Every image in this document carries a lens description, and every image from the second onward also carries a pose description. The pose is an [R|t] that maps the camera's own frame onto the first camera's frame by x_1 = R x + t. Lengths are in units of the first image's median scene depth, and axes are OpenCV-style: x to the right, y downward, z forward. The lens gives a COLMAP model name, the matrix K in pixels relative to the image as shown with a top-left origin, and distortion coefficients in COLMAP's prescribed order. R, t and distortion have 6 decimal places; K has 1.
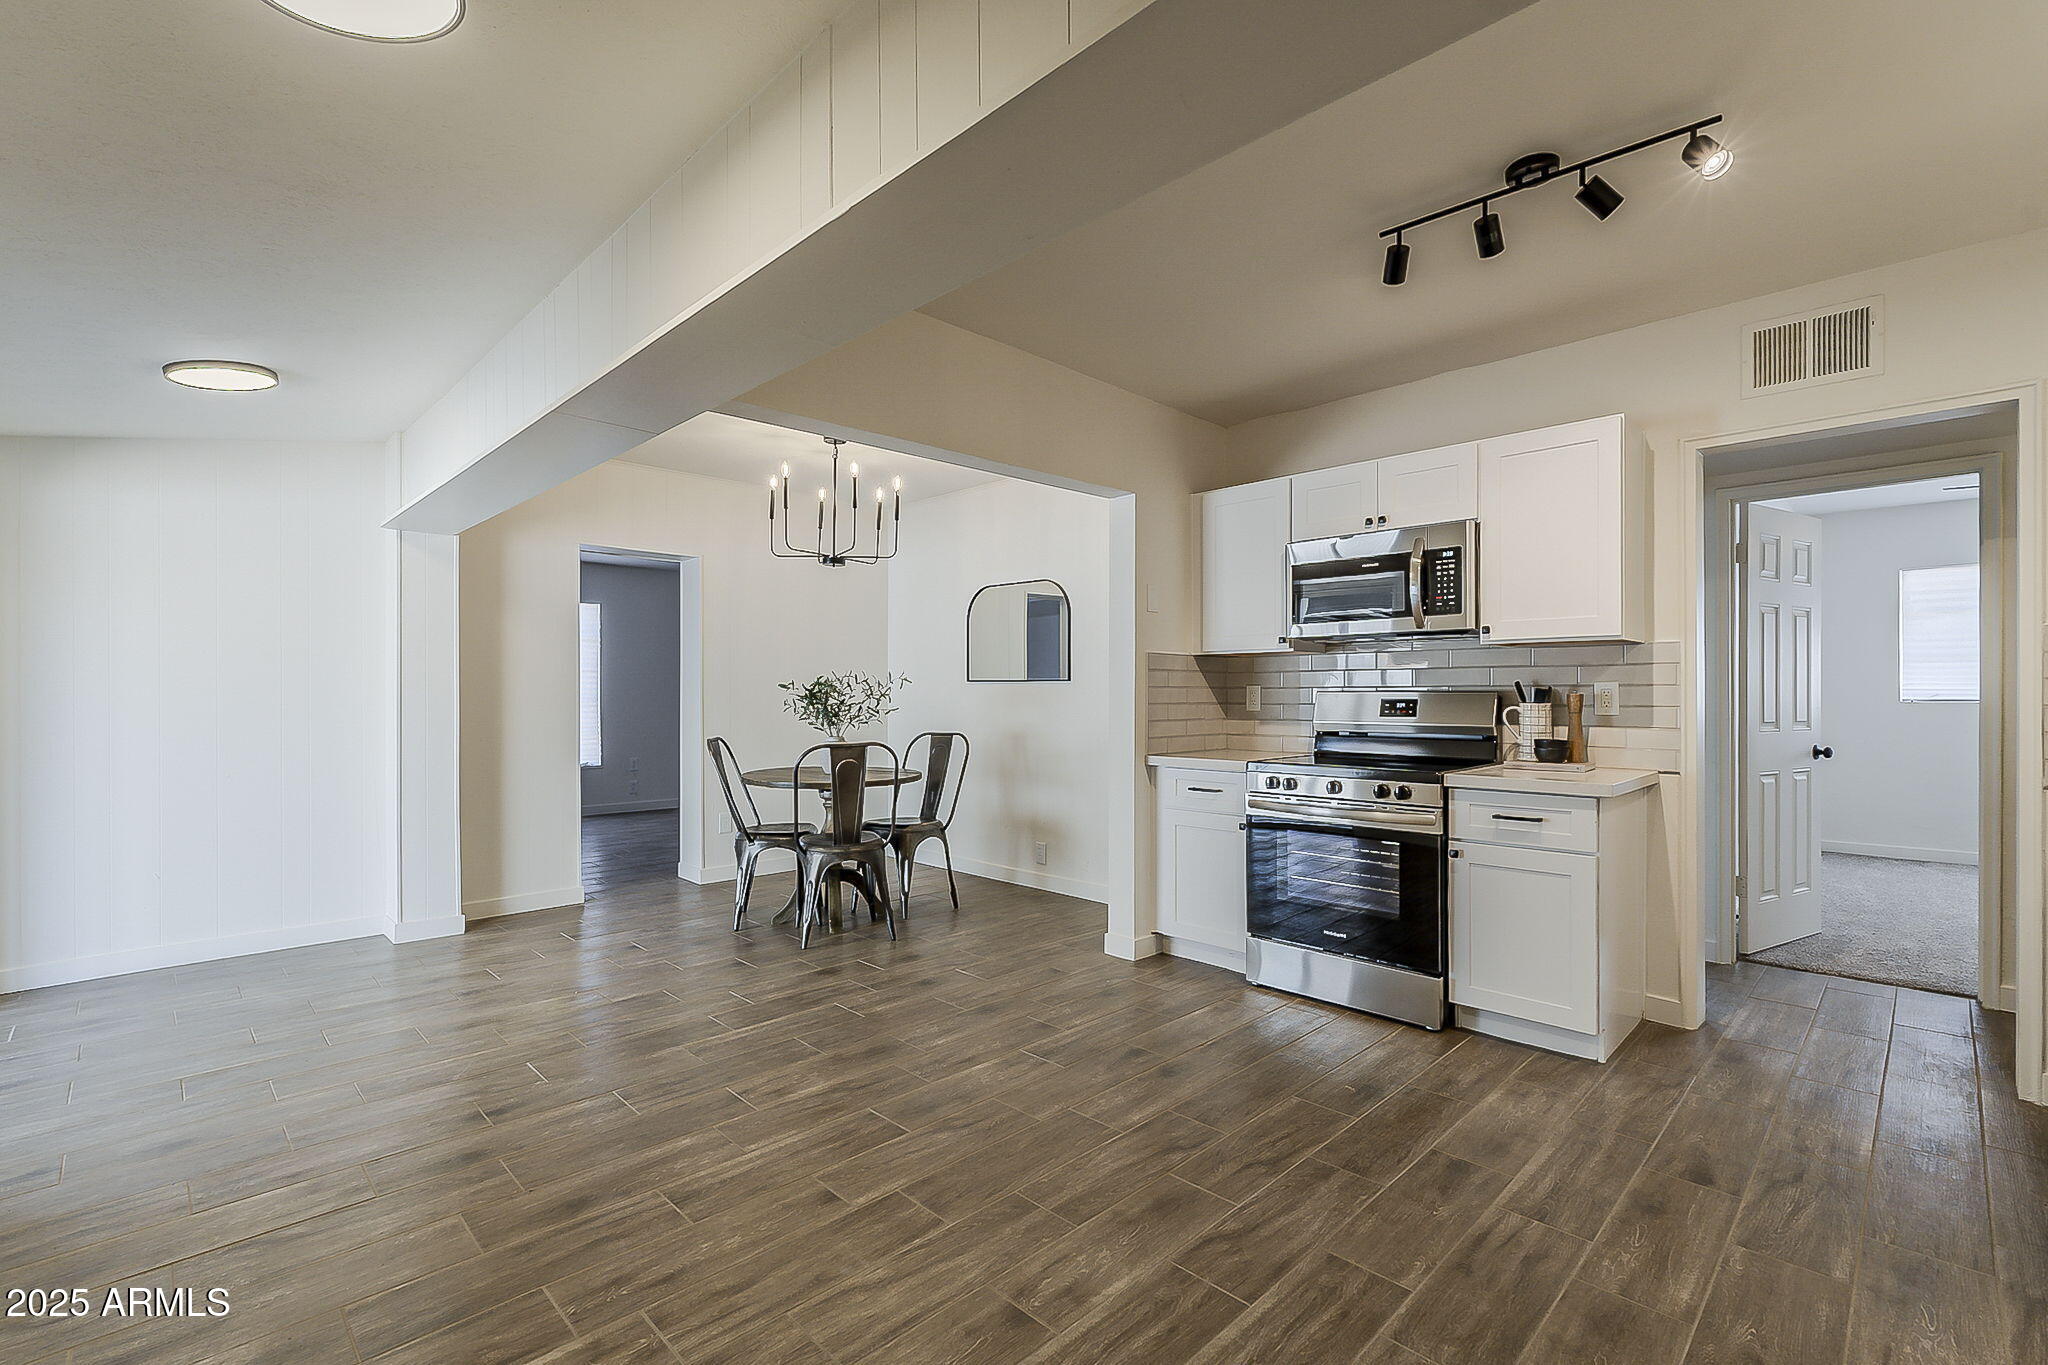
lens RADIAL K [[901.2, 0, 1024.0], [0, 901.2, 694.3], [0, 0, 1]] dist [-0.004274, 0.001037]
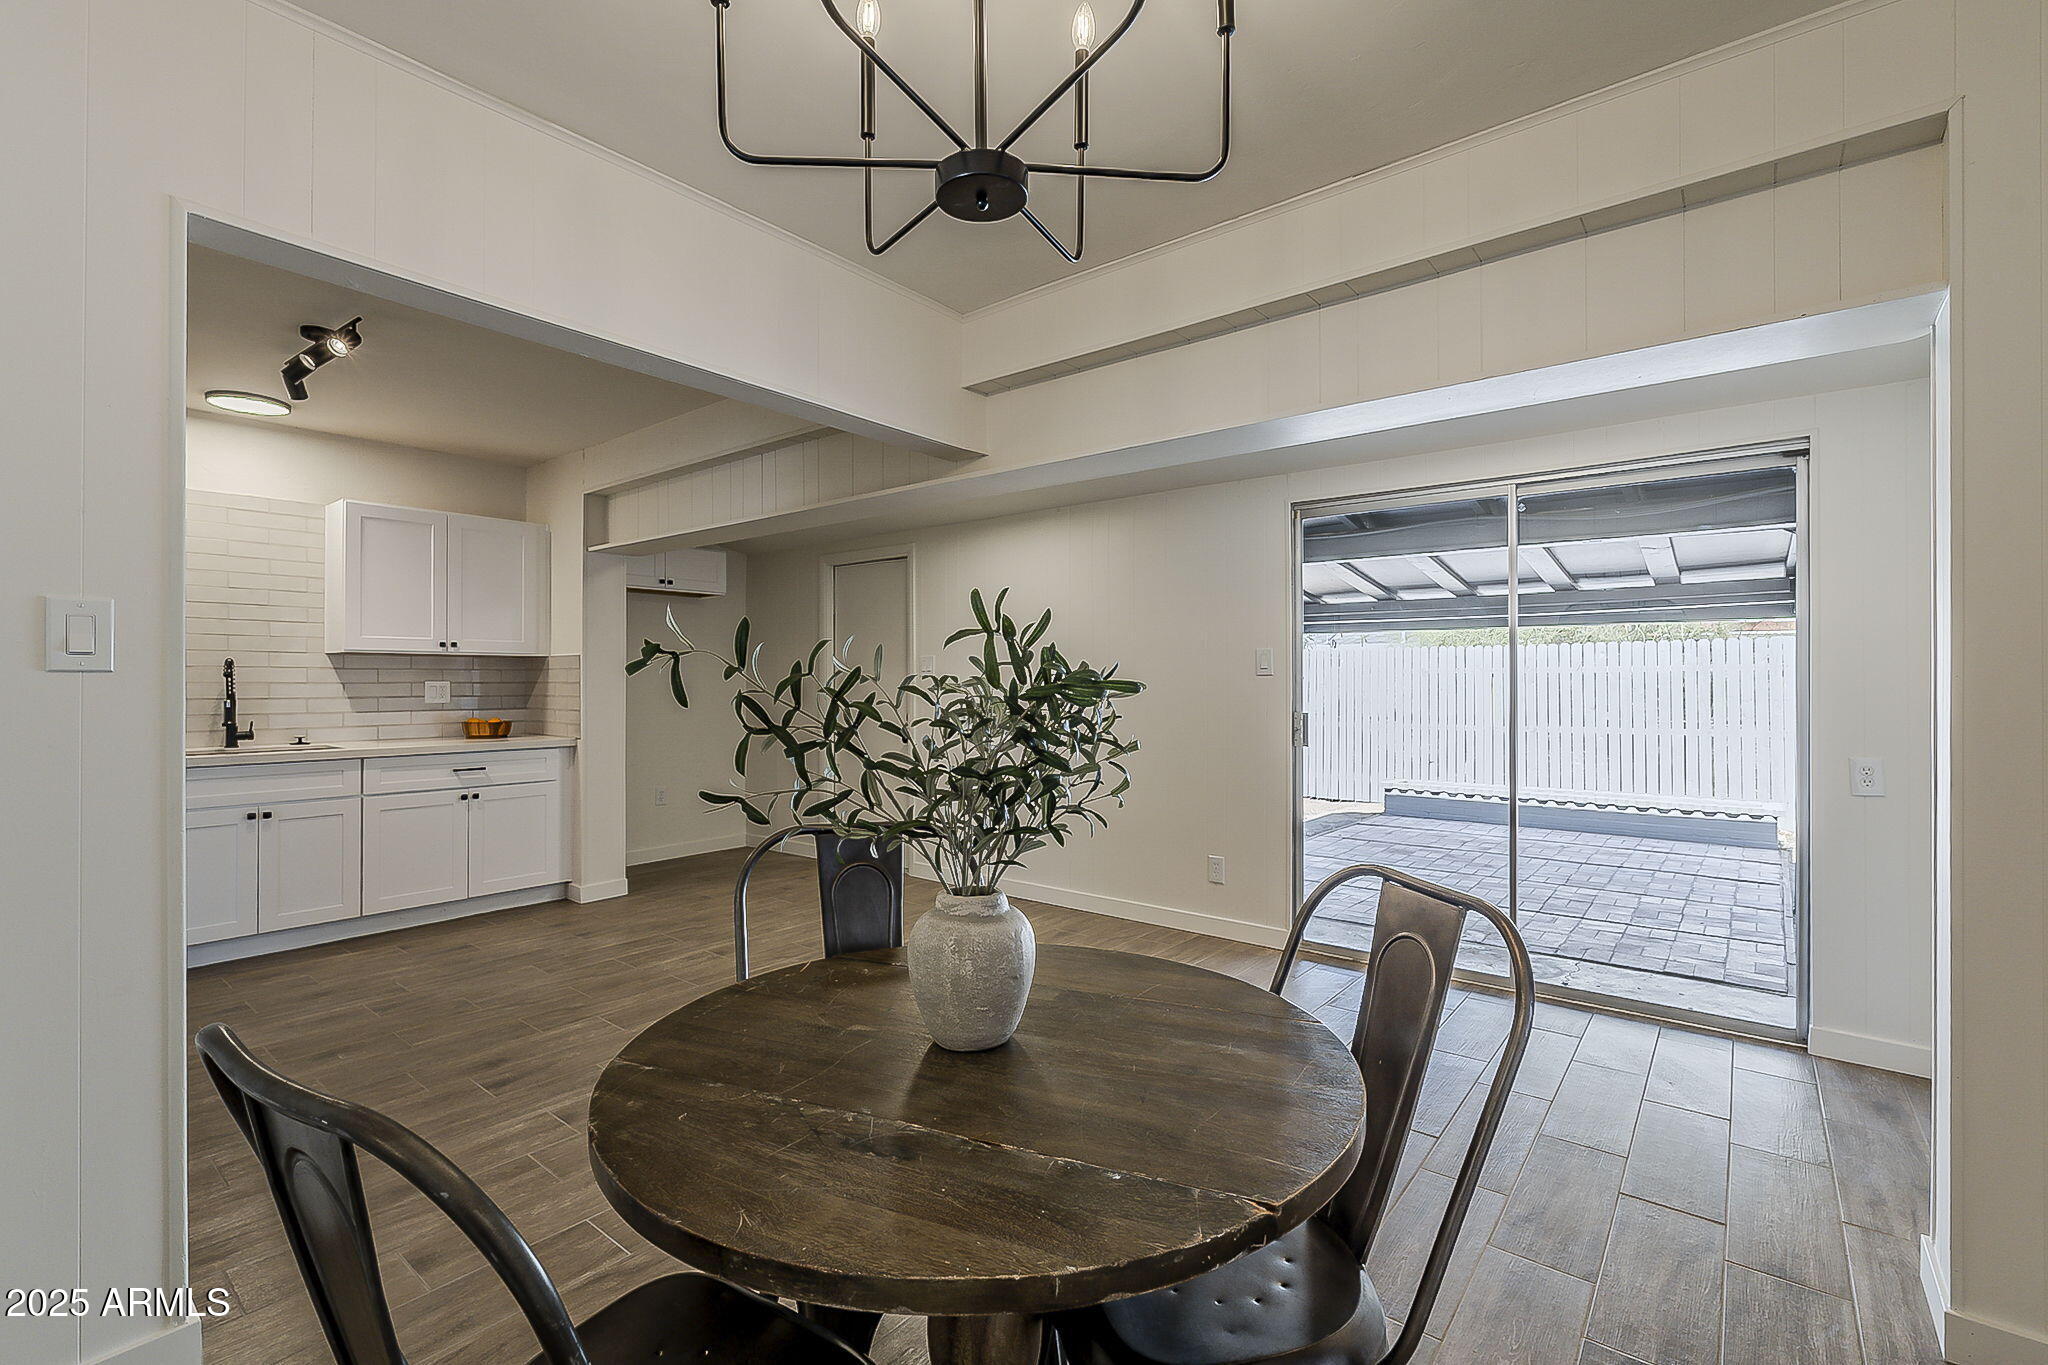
lens RADIAL K [[901.2, 0, 1030.2], [0, 901.2, 673.2], [0, 0, 1]] dist [-0.004274, 0.001037]
pose [[-0.993295, -0.003094, -0.115565, -0.265401], [-0.002480, 0.999982, -0.005450, -0.022342], [0.115580, -0.005127, -0.993285, 1.683703]]
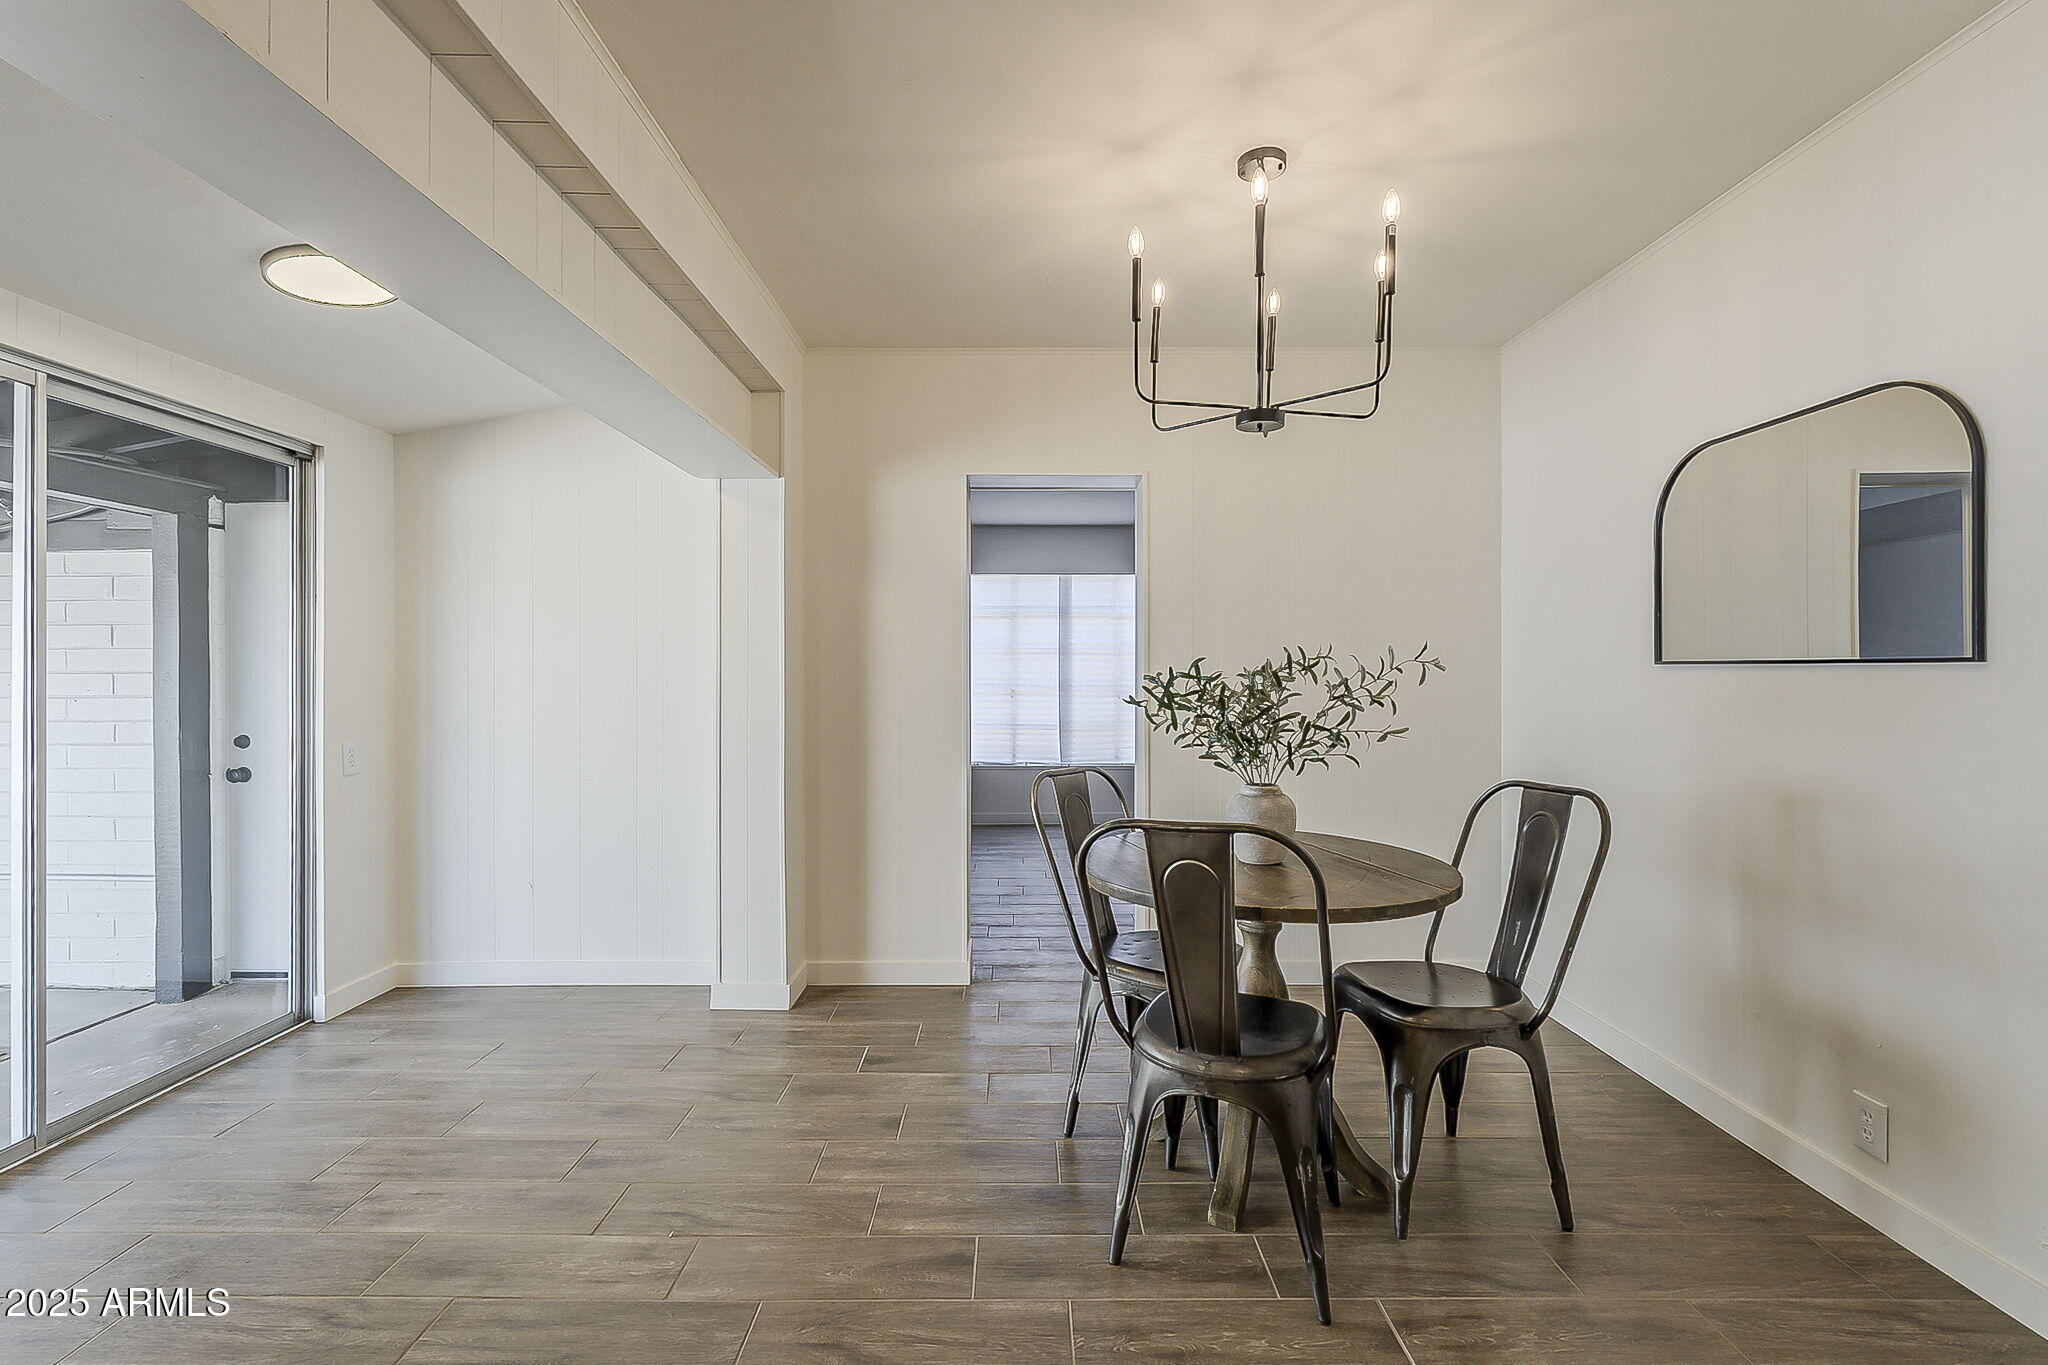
lens RADIAL K [[901.2, 0, 1018.6], [0, 901.2, 671.9], [0, 0, 1]] dist [-0.004274, 0.001037]
pose [[0.708682, -0.001332, -0.705527, 0.048699], [0.001202, 0.999999, -0.000680, -0.016762], [0.705527, -0.000366, 0.708683, 0.762028]]
